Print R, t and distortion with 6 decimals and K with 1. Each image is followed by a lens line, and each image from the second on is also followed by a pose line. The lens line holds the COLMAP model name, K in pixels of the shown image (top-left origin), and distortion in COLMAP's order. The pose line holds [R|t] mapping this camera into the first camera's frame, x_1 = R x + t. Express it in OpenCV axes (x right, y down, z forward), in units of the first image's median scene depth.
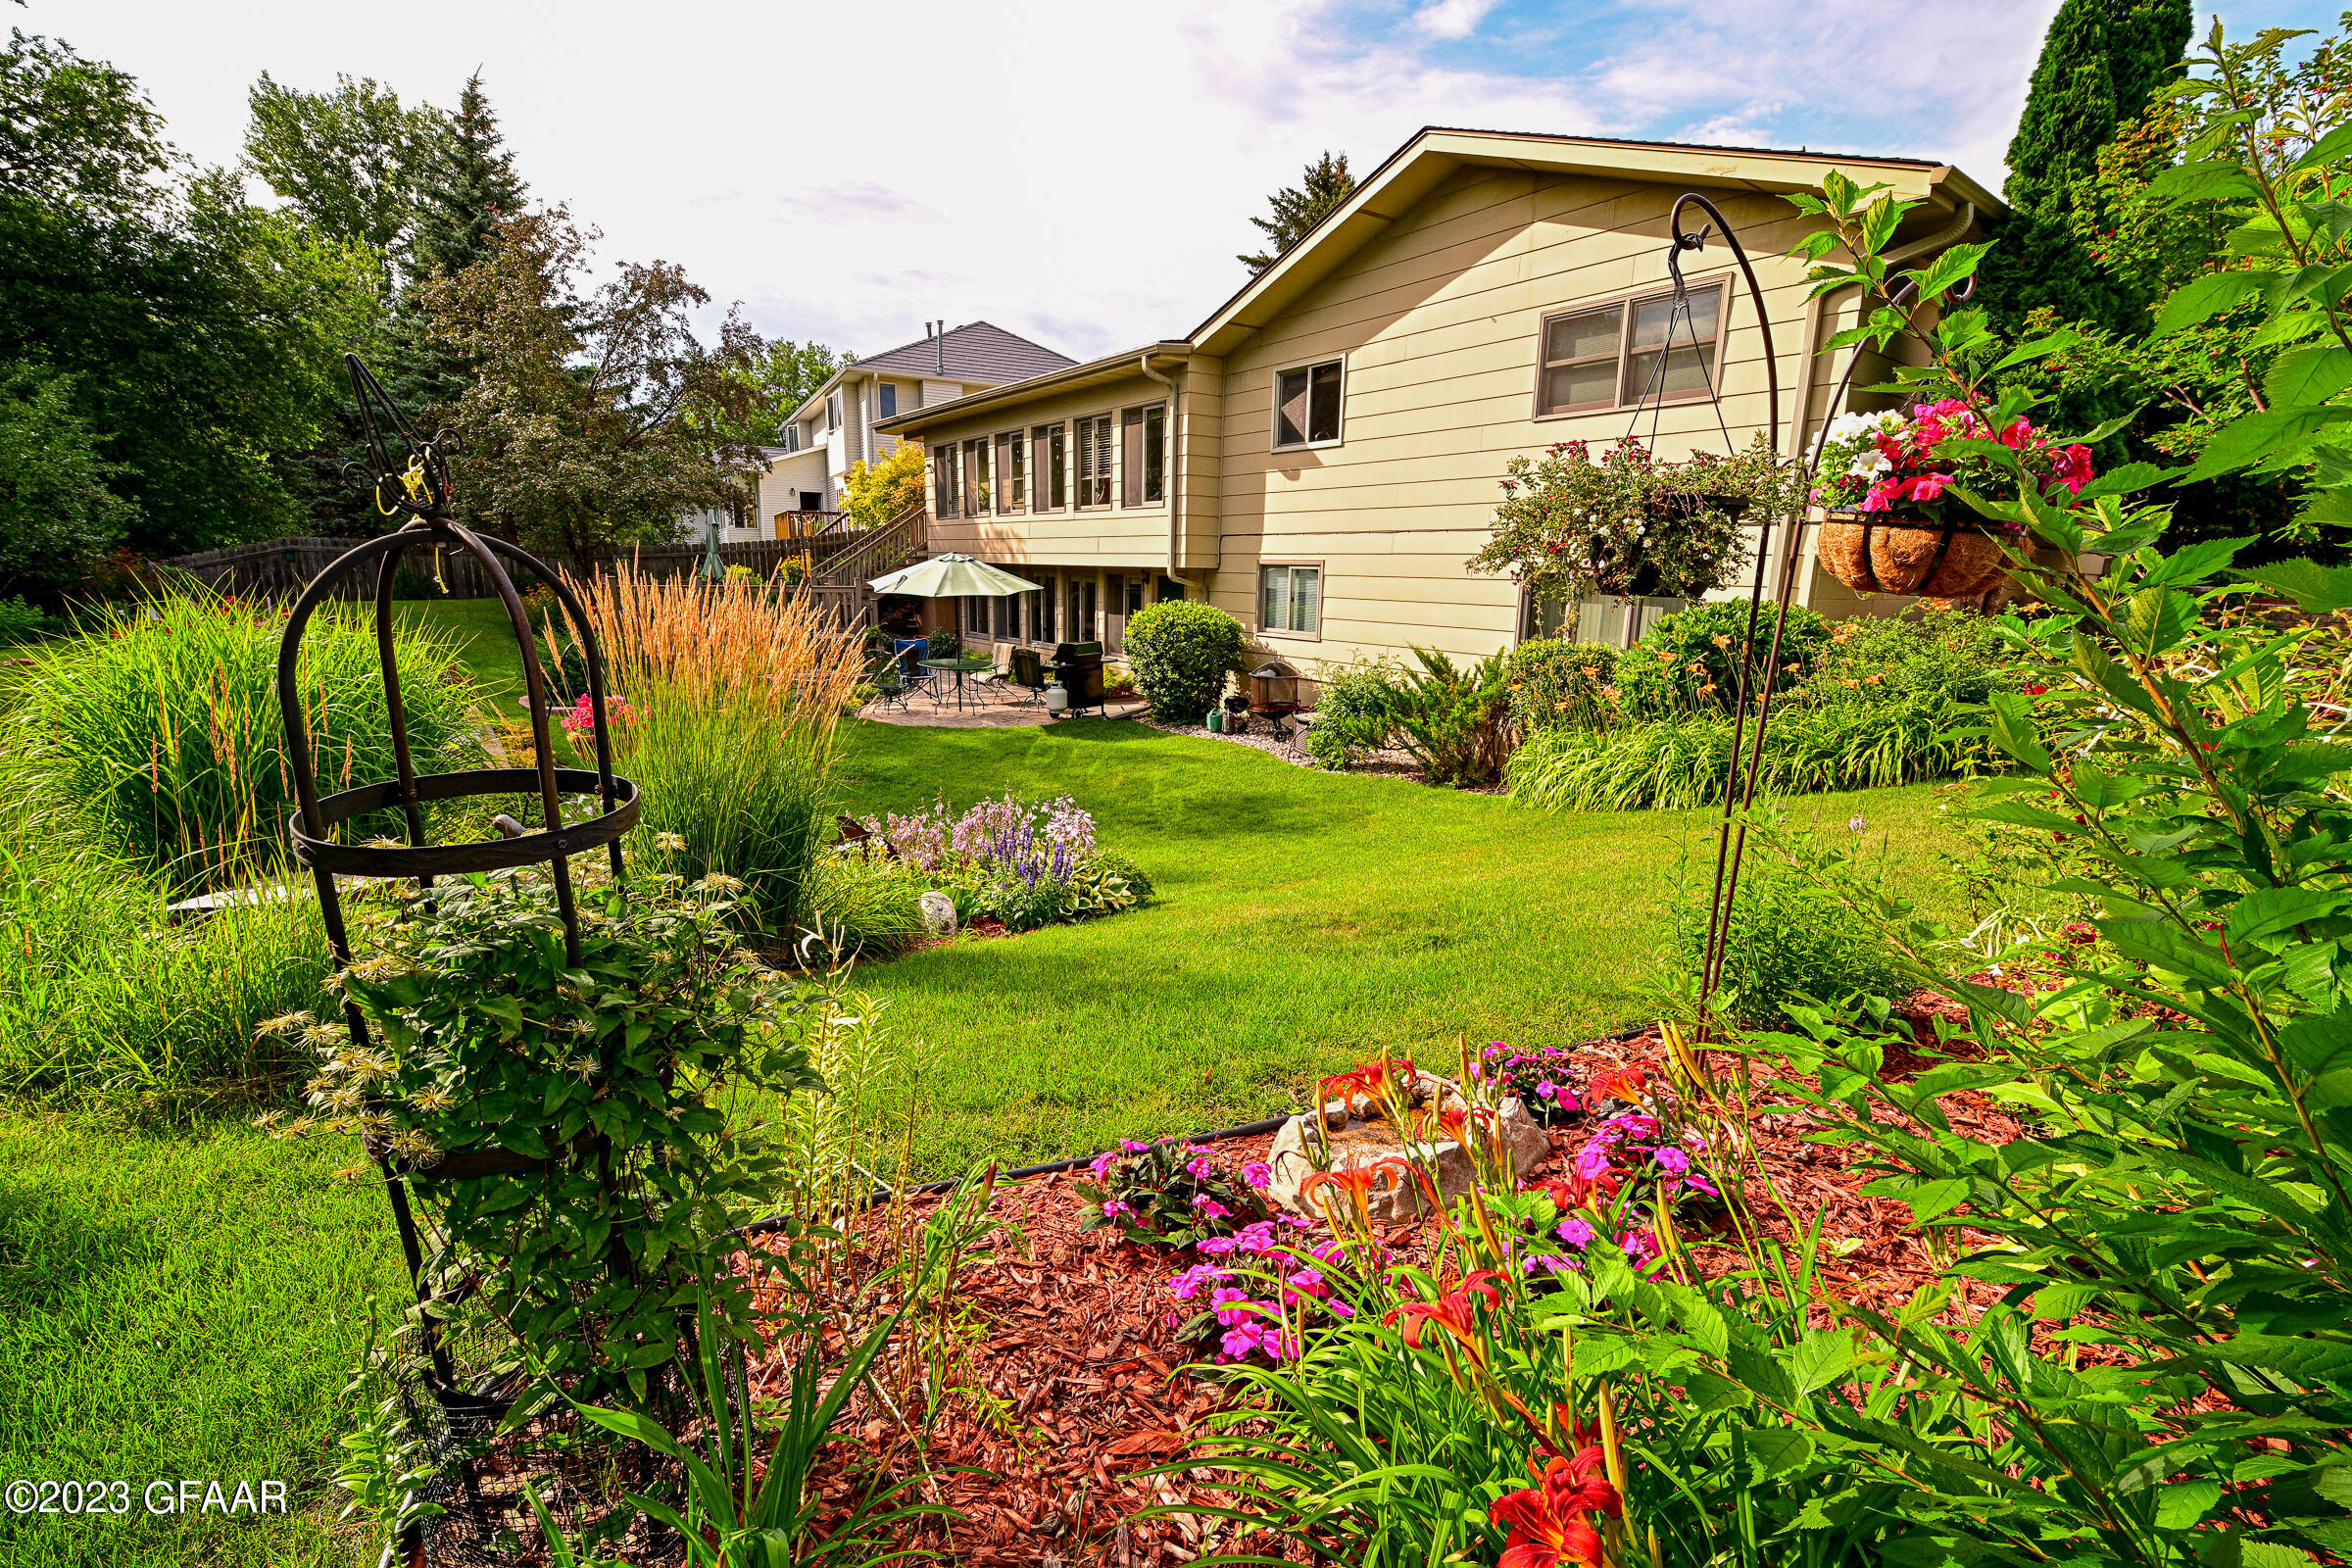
lens RADIAL K [[995.2, 0, 1176.0], [0, 995.2, 784.0], [0, 0, 1]] dist [-0.000037, -0.000068]
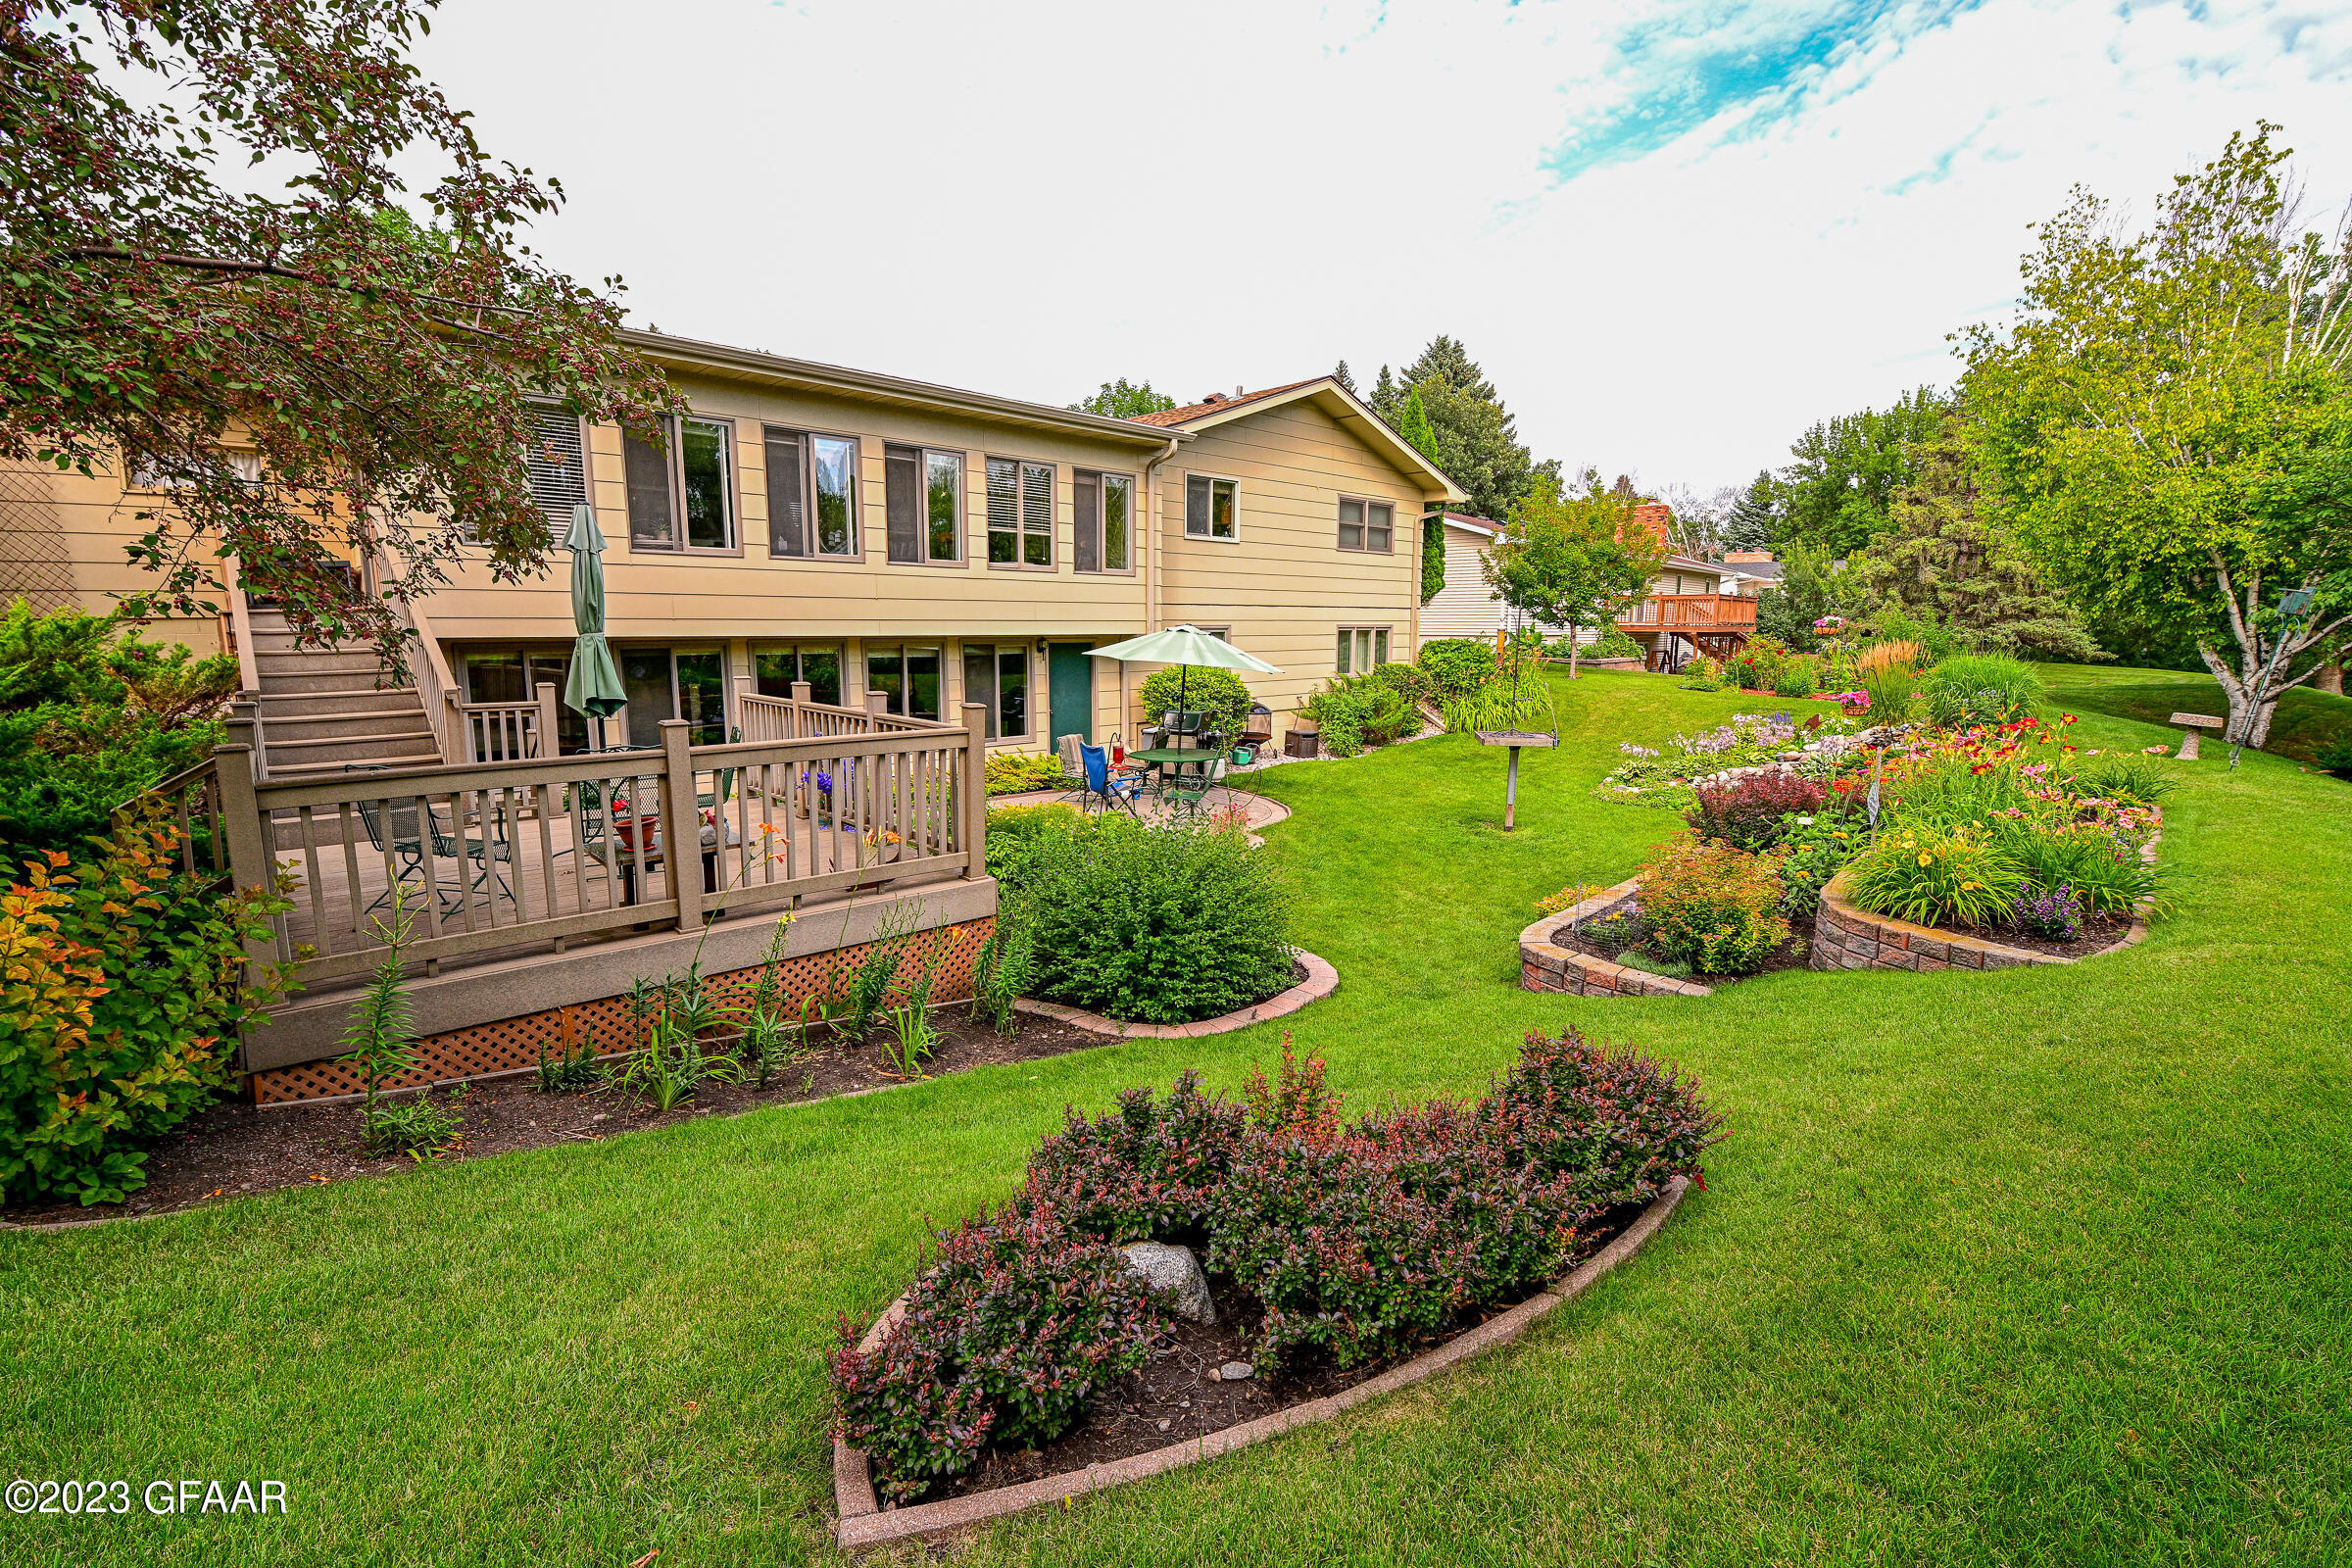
lens RADIAL K [[1028.9, 0, 1176.0], [0, 1028.9, 784.0], [0, 0, 1]] dist [0.002042, 0.000055]
pose [[-0.141139, -0.168504, 0.975544, -1.239589], [0.209646, 0.957972, 0.195800, -0.310941], [-0.967537, 0.232154, -0.099881, 1.275240]]
